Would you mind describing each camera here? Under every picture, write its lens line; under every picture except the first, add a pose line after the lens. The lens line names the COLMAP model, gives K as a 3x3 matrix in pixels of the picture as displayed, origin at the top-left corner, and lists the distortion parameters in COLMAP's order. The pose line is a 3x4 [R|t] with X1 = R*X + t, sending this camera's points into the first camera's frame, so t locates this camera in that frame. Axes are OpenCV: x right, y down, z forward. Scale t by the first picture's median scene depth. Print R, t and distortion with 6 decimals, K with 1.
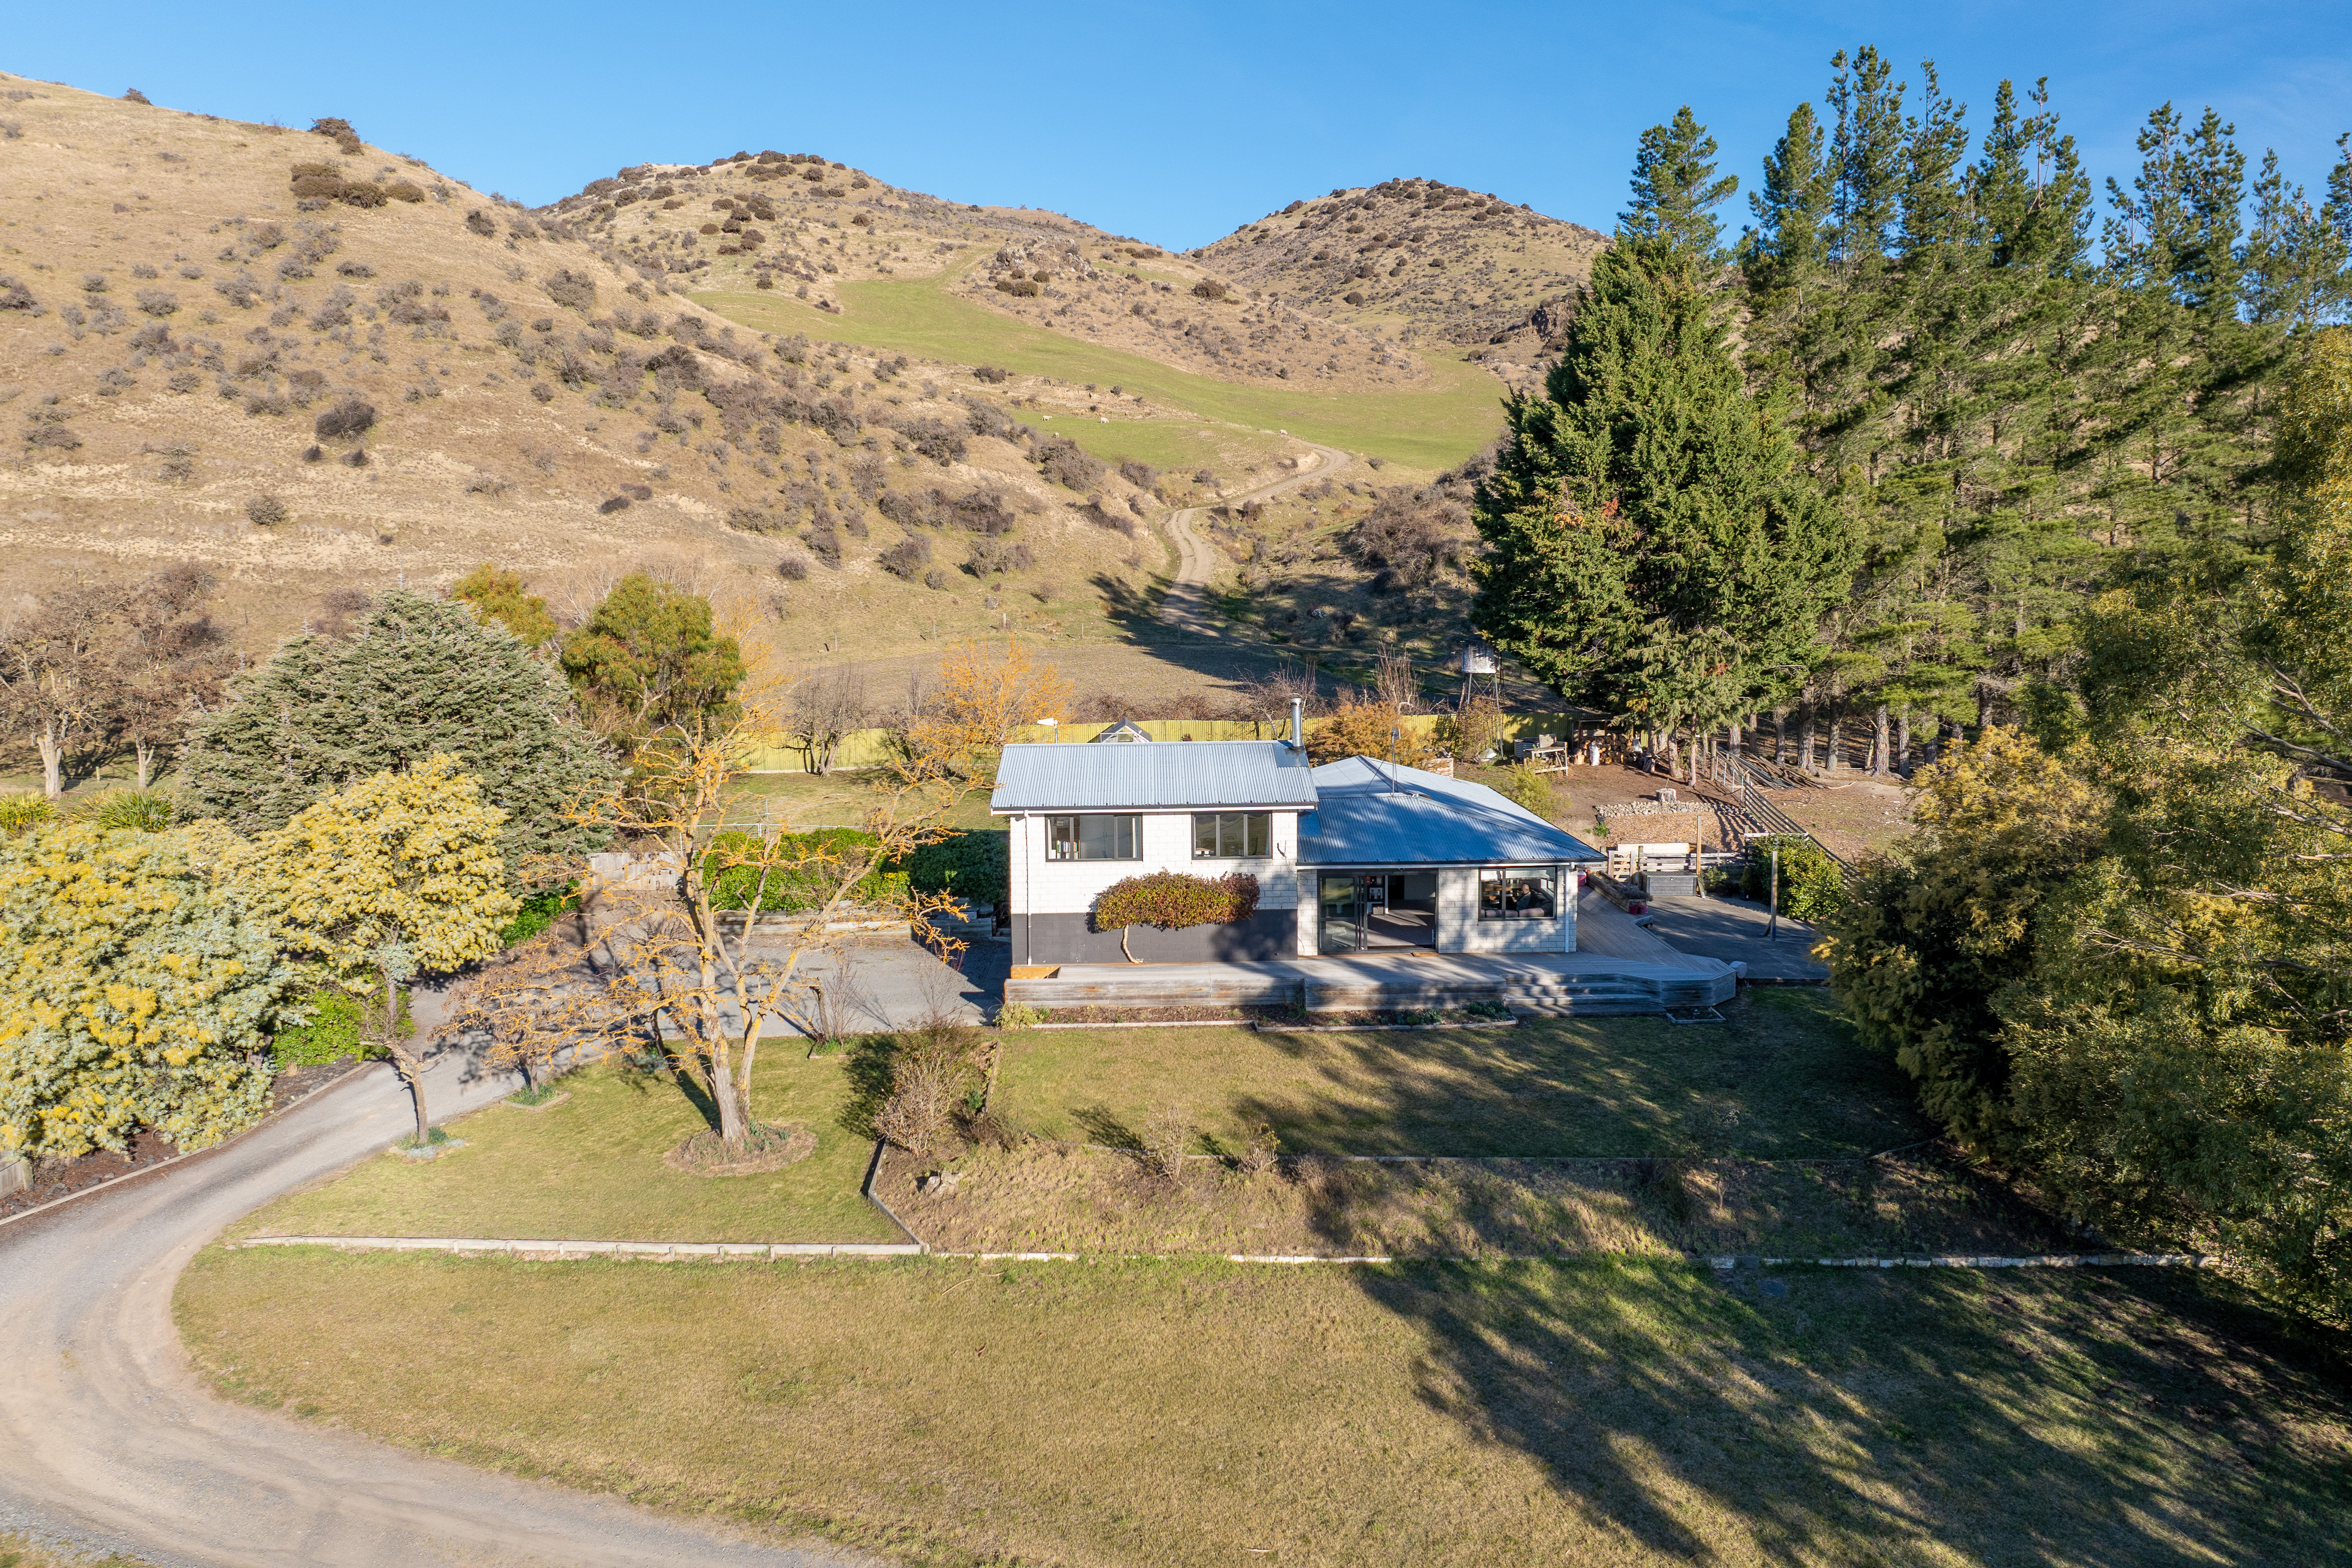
lens RADIAL K [[1643.8, 0, 1176.0], [0, 1643.8, 784.0], [0, 0, 1]] dist [-0.040289, 0.000122]
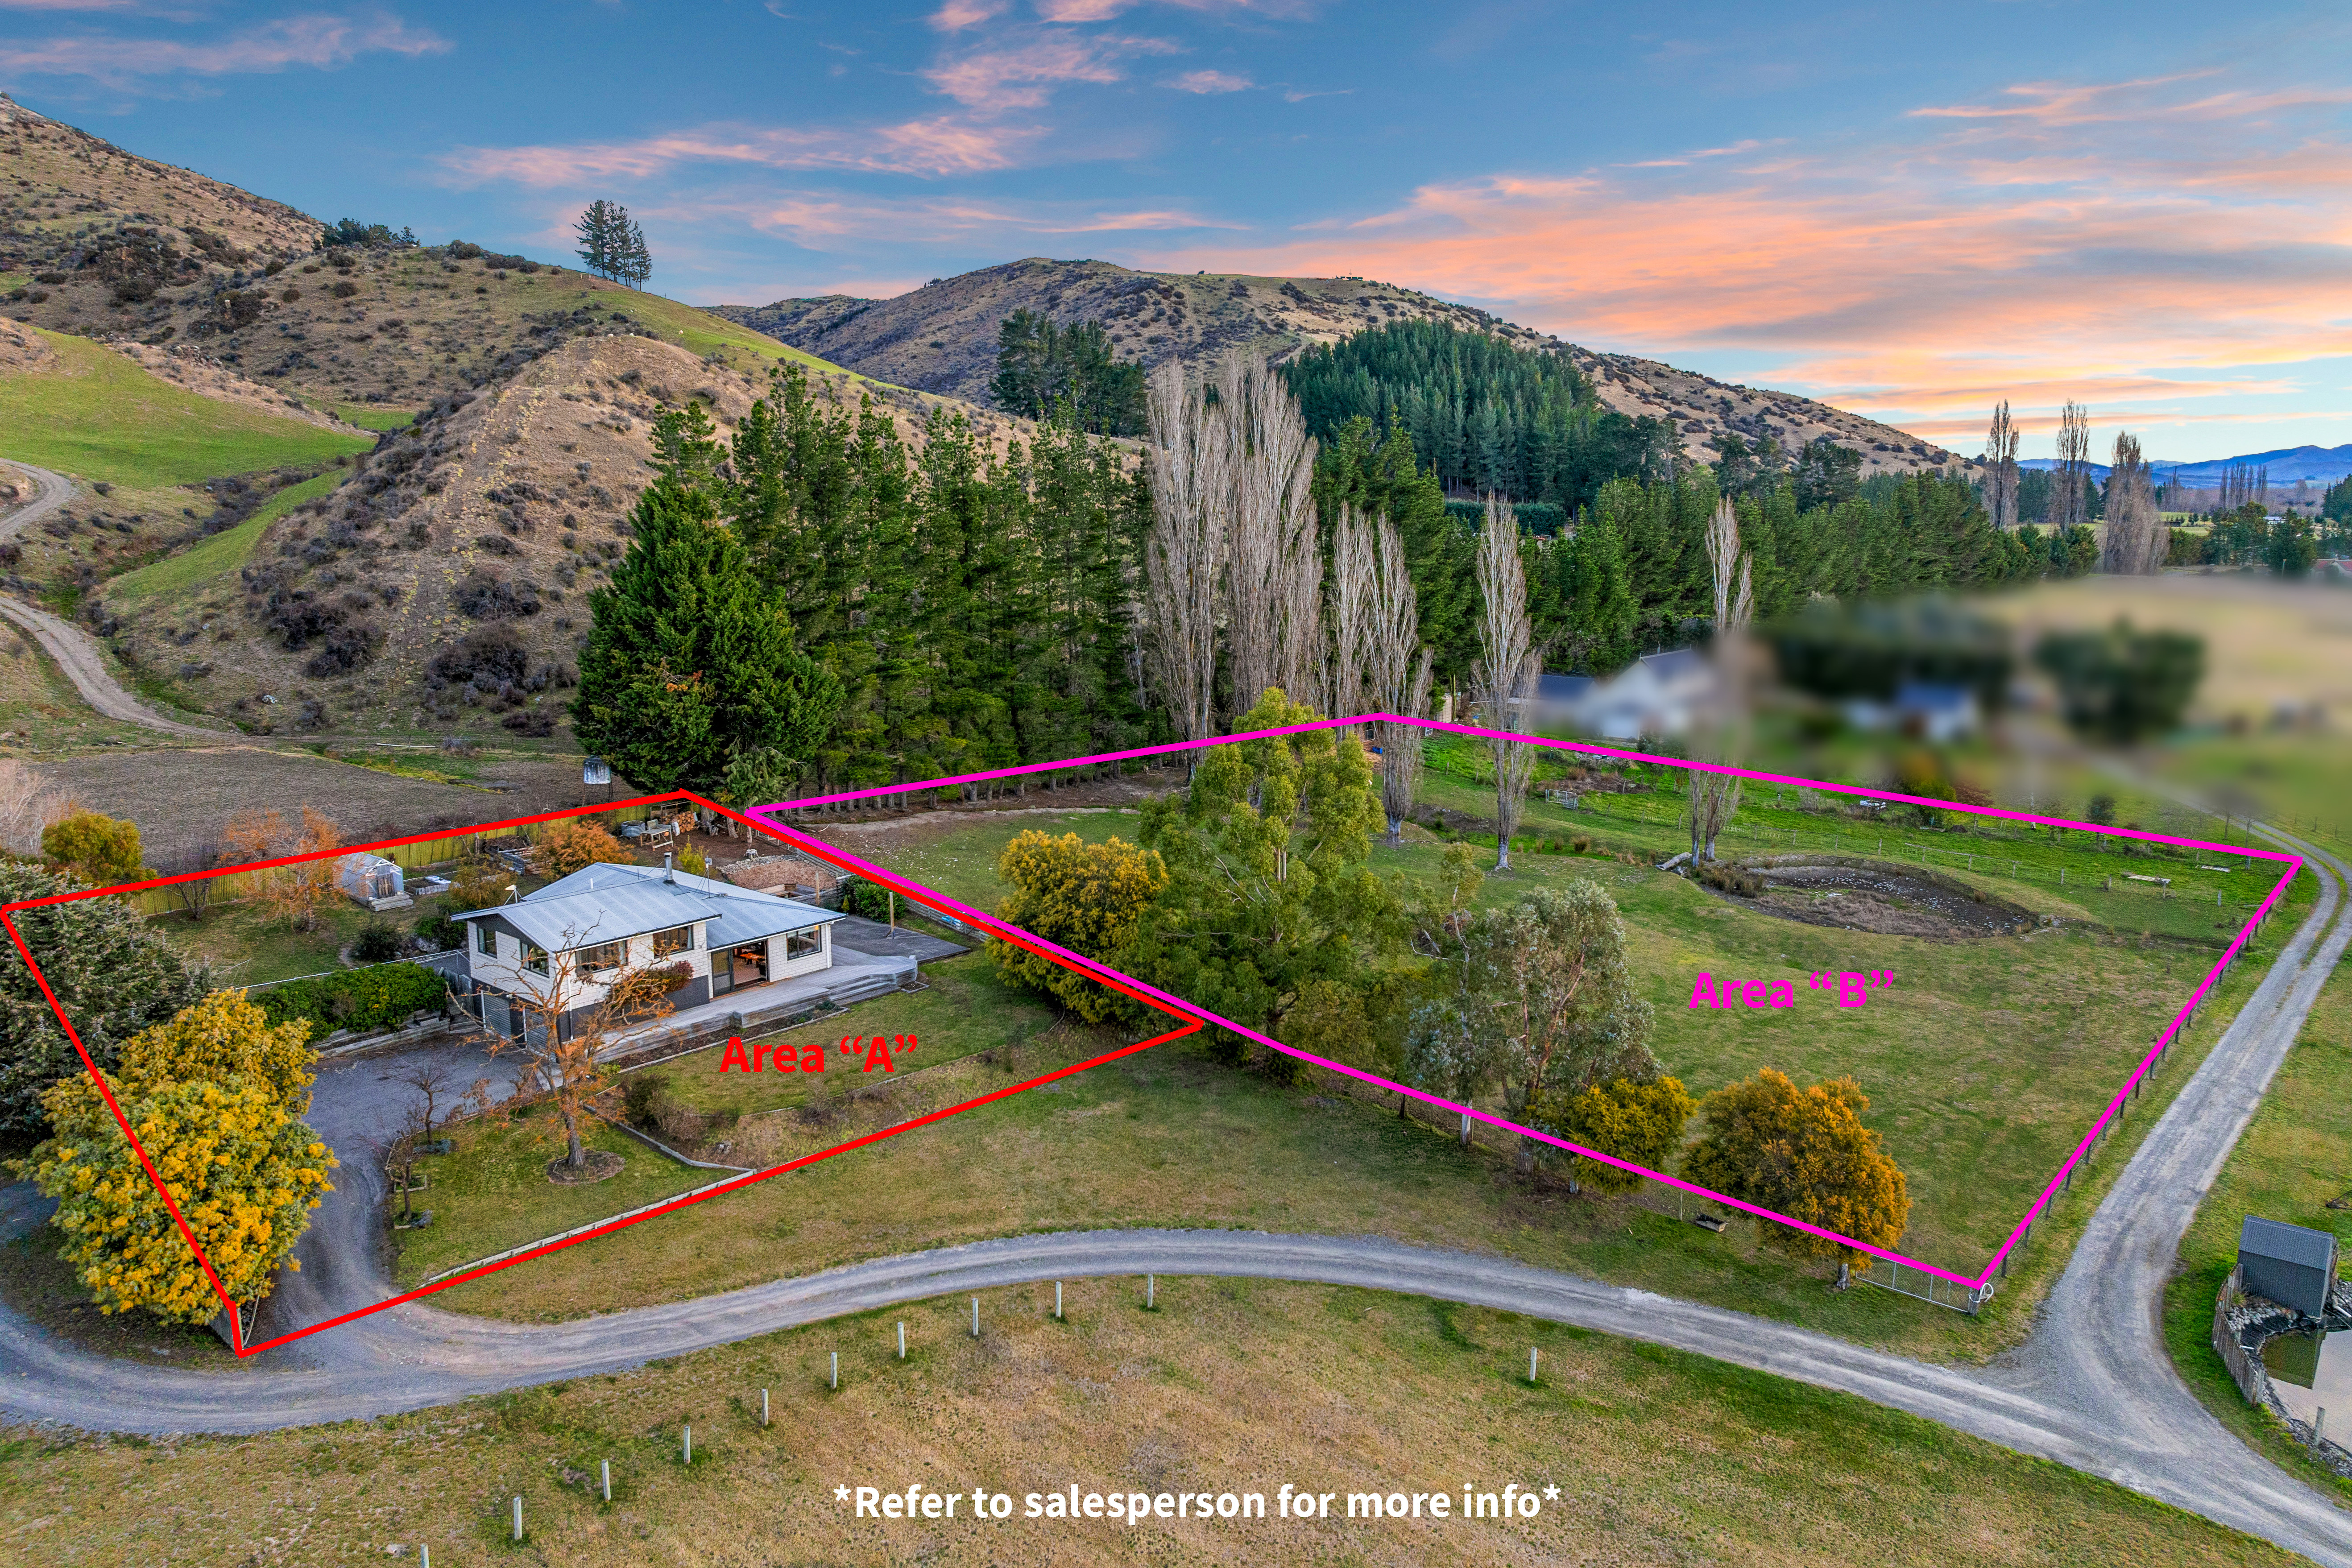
lens RADIAL K [[1578.8, 0, 1173.7], [0, 1578.8, 710.7], [0, 0, 1]] dist [-0.041368, 0.003859]
pose [[0.668674, -0.084138, 0.738780, -0.204251], [0.086666, 0.995624, 0.034947, -0.055677], [-0.738487, 0.040659, 0.673040, -0.131550]]
